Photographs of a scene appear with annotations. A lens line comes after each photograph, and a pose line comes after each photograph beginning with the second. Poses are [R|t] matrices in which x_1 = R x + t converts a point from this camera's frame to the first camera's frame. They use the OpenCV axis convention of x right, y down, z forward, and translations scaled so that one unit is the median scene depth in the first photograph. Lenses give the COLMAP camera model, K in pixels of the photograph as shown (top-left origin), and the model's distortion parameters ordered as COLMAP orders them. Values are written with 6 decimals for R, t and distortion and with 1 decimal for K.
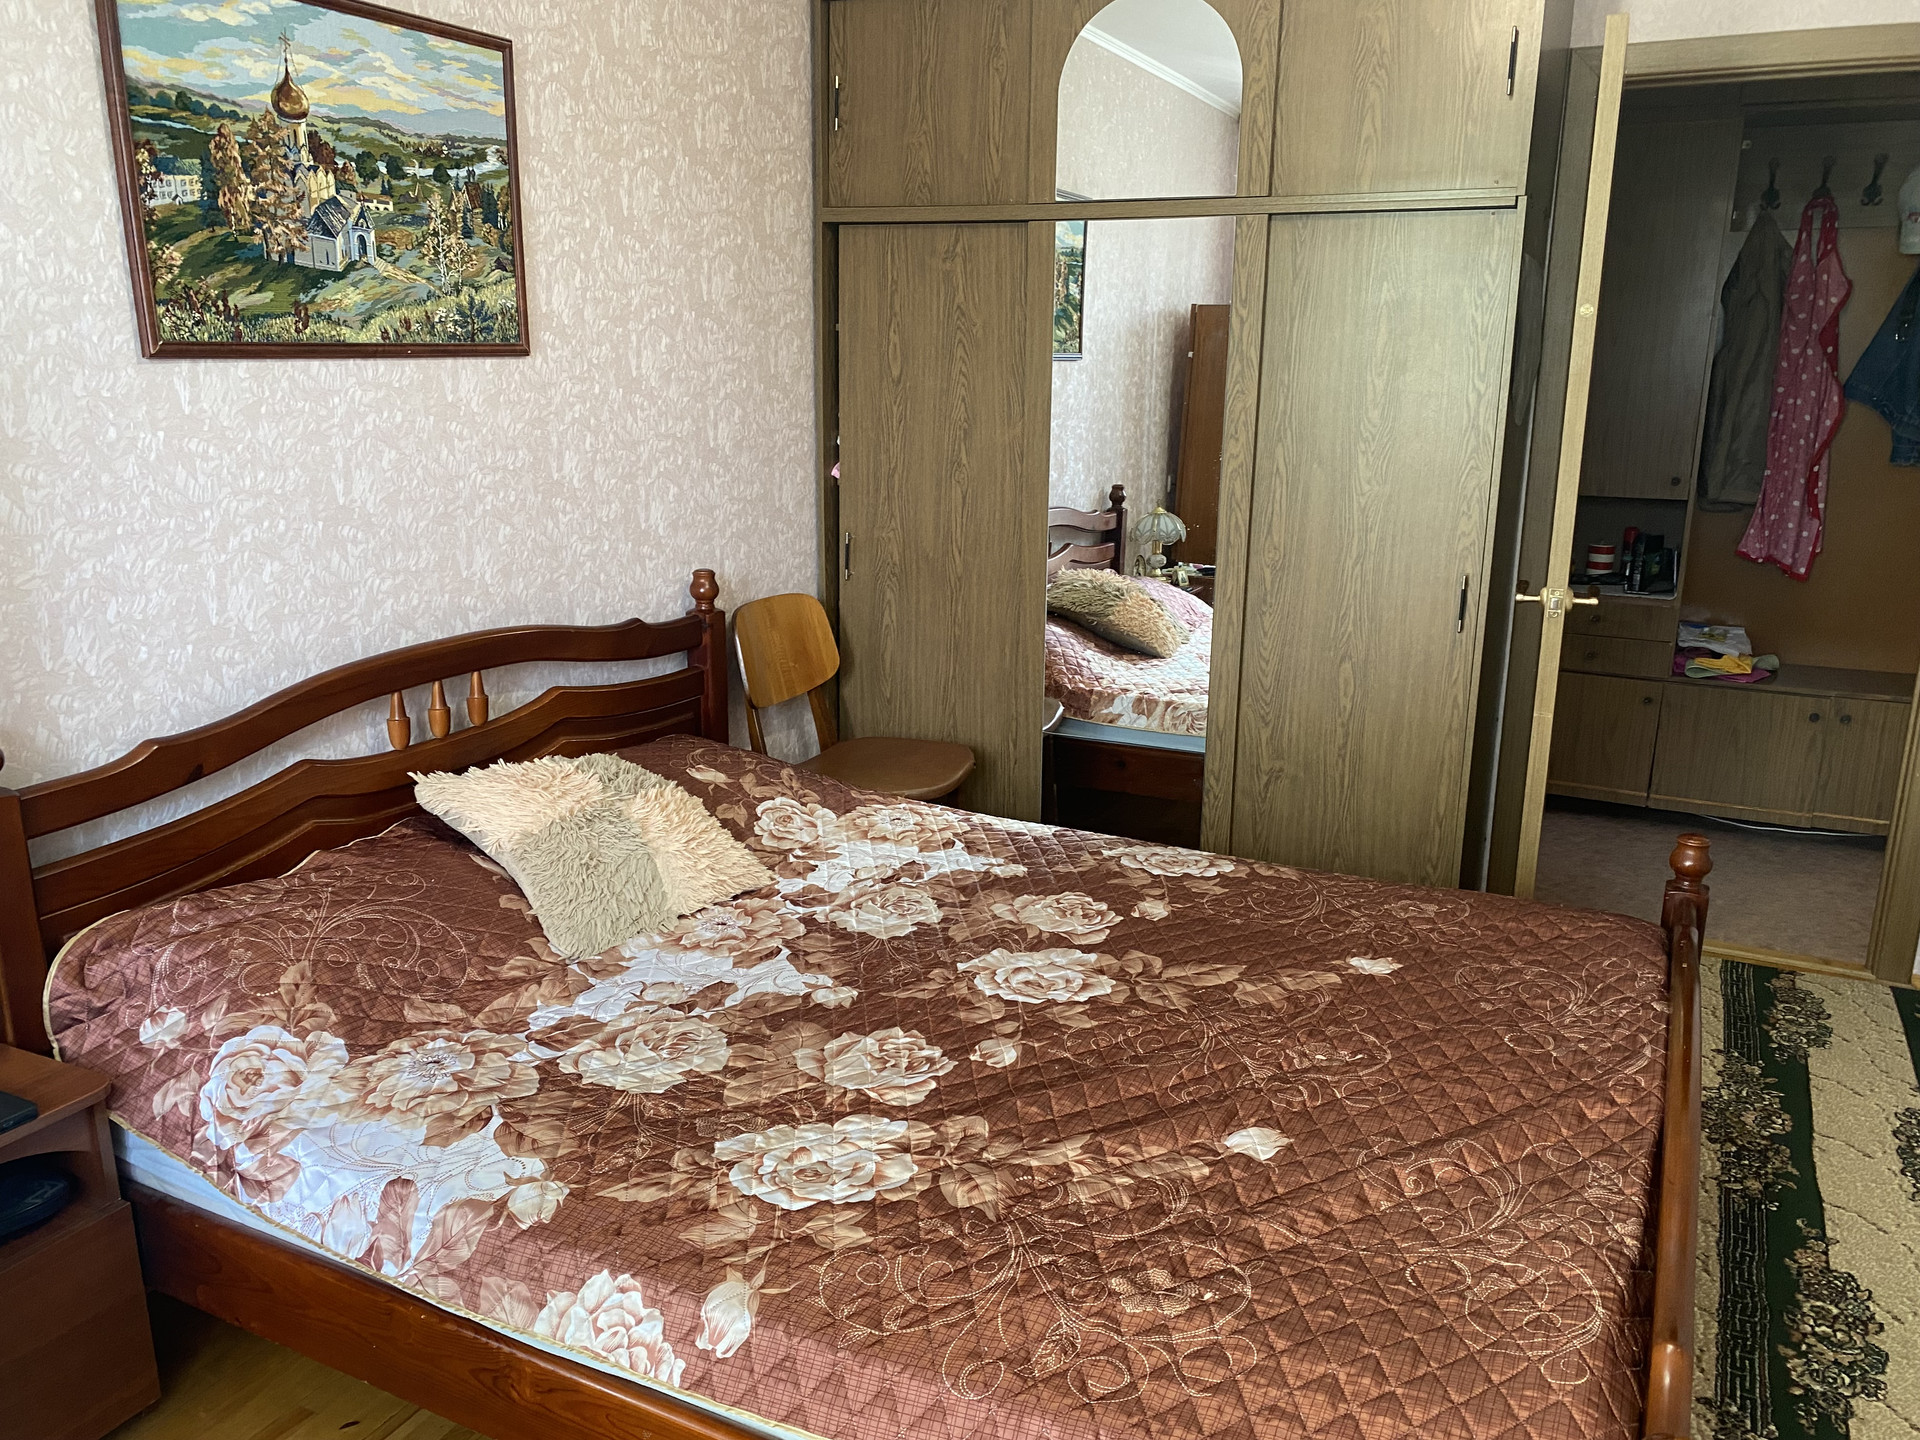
lens RADIAL K [[1458.2, 0, 960.0], [0, 1458.2, 722.8], [0, 0, 1]] dist [0.002147, -0.009670]
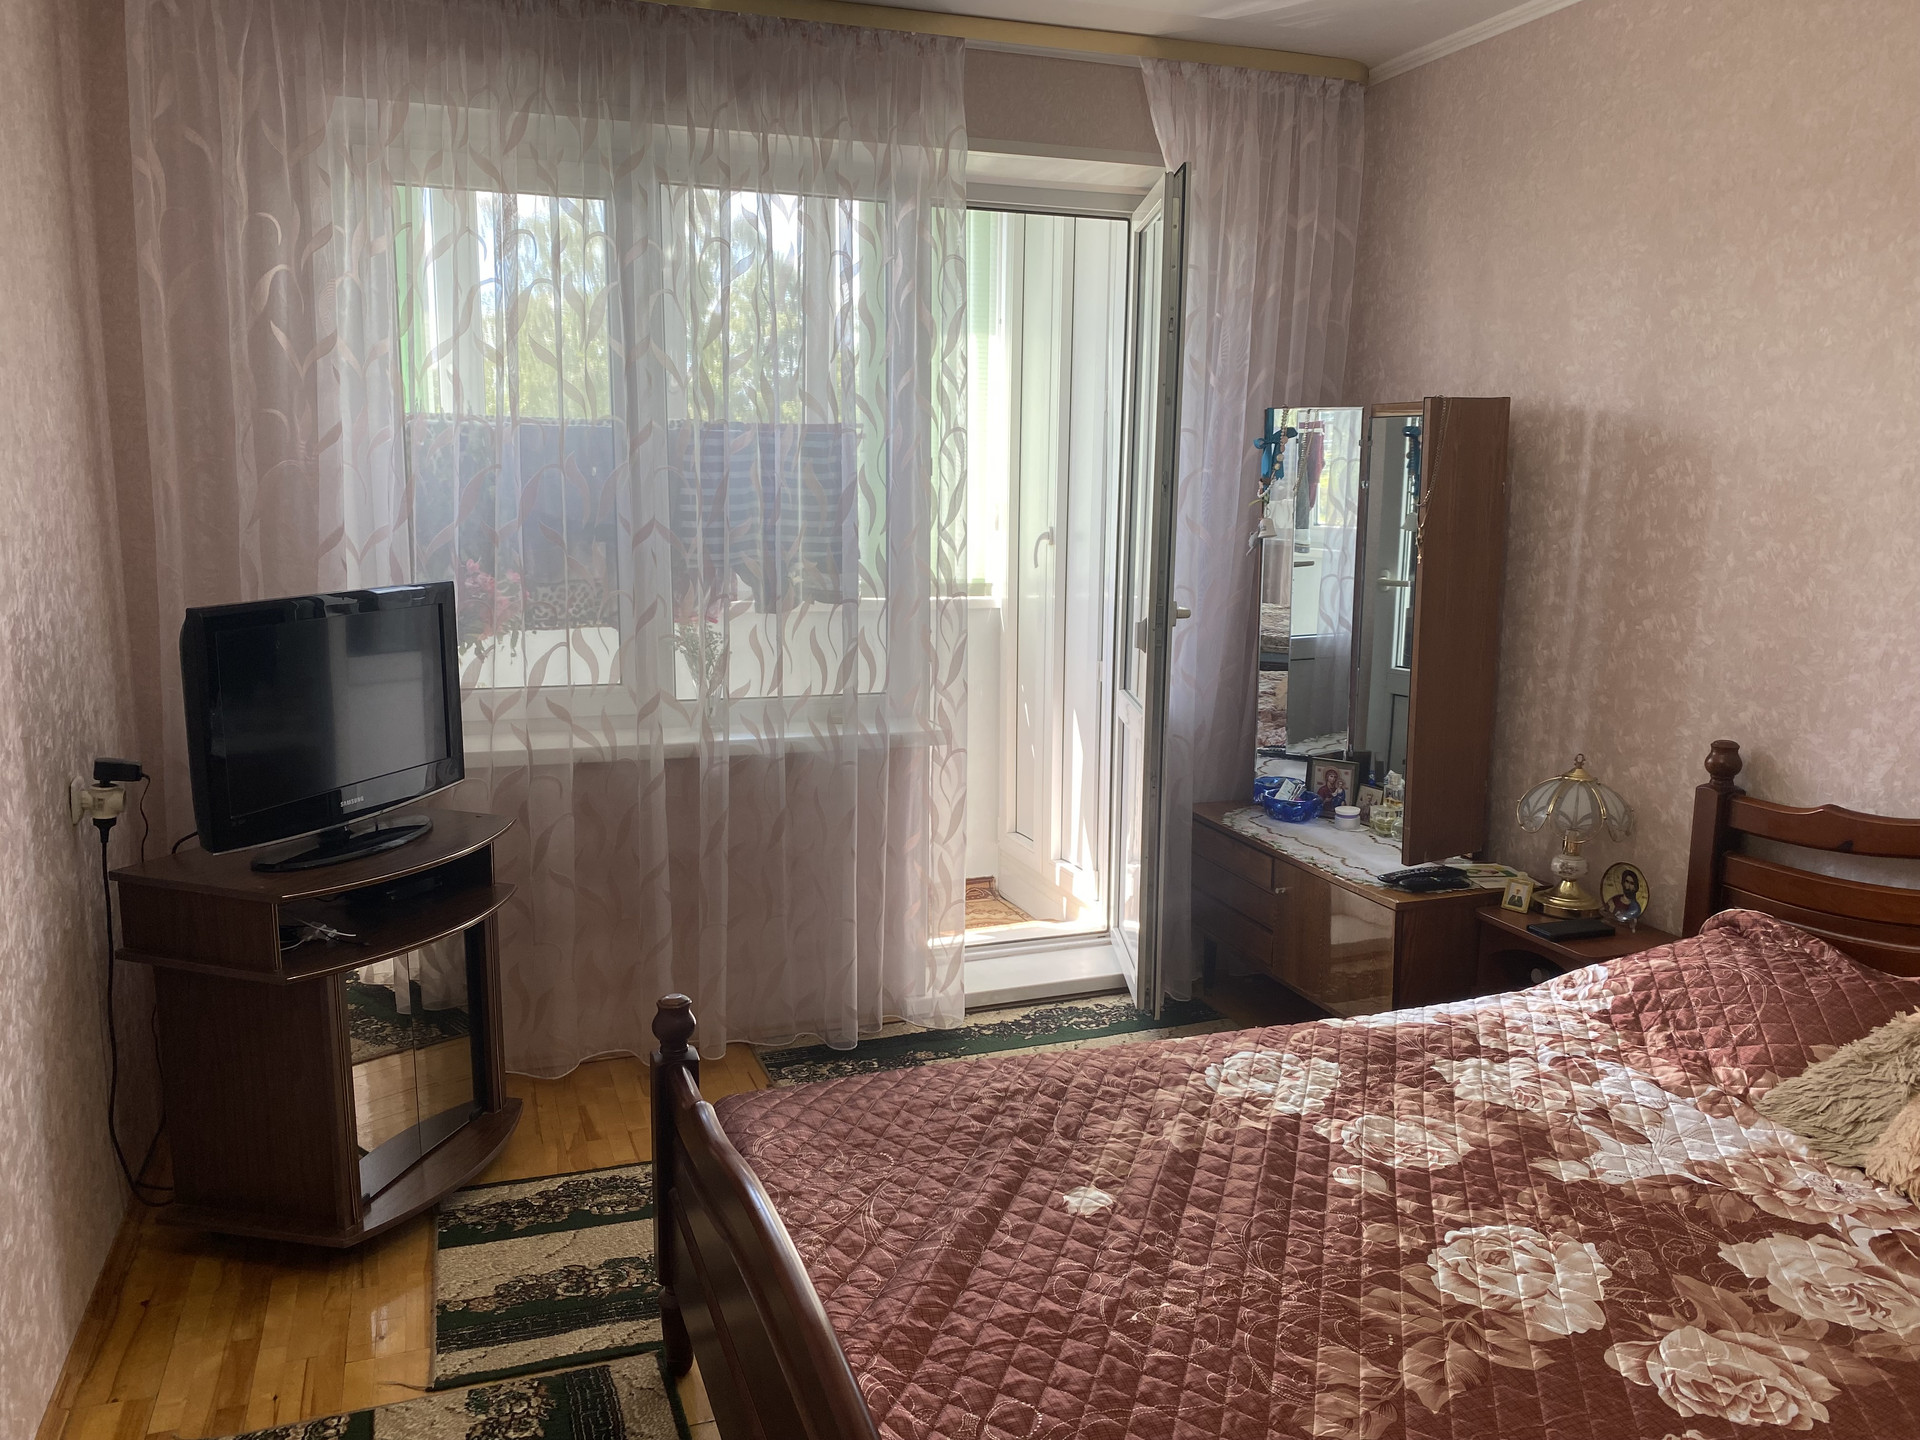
lens RADIAL K [[1458.2, 0, 959.5], [0, 1458.2, 714.8], [0, 0, 1]] dist [0.002147, -0.009670]
pose [[-0.694557, 0.110853, -0.710846, 0.848442], [-0.182583, 0.928549, 0.323202, -0.329228], [0.695883, 0.354271, -0.624691, 1.248735]]
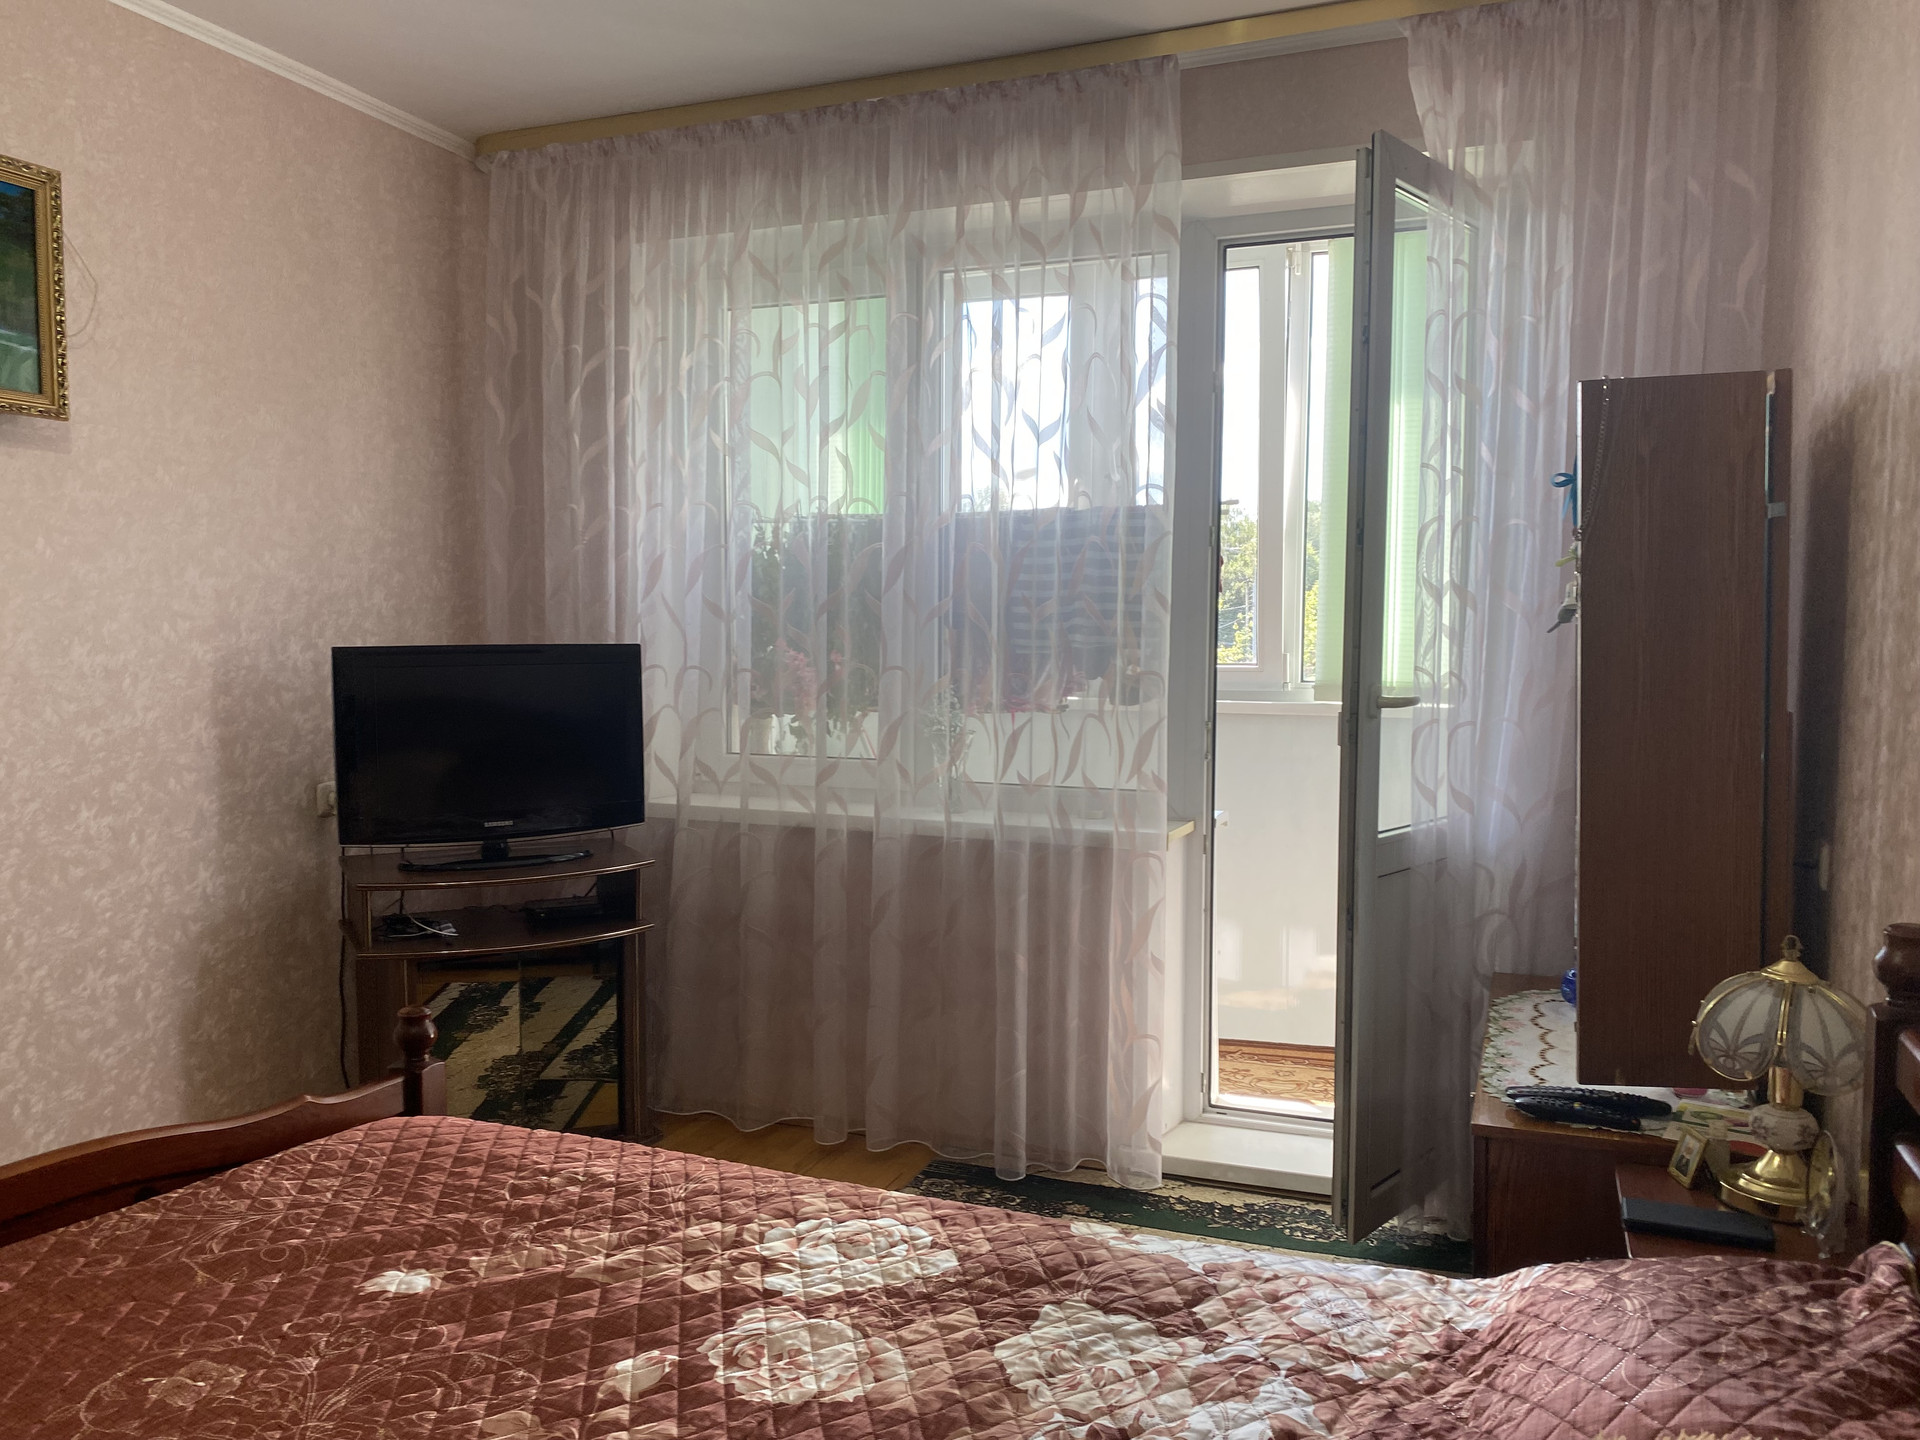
lens RADIAL K [[1458.2, 0, 957.2], [0, 1458.2, 723.1], [0, 0, 1]] dist [0.002147, -0.009670]
pose [[-0.997179, 0.004175, -0.074942, -0.077909], [-0.018777, 0.952831, 0.302921, -0.307200], [0.072671, 0.303473, -0.950065, 1.535394]]
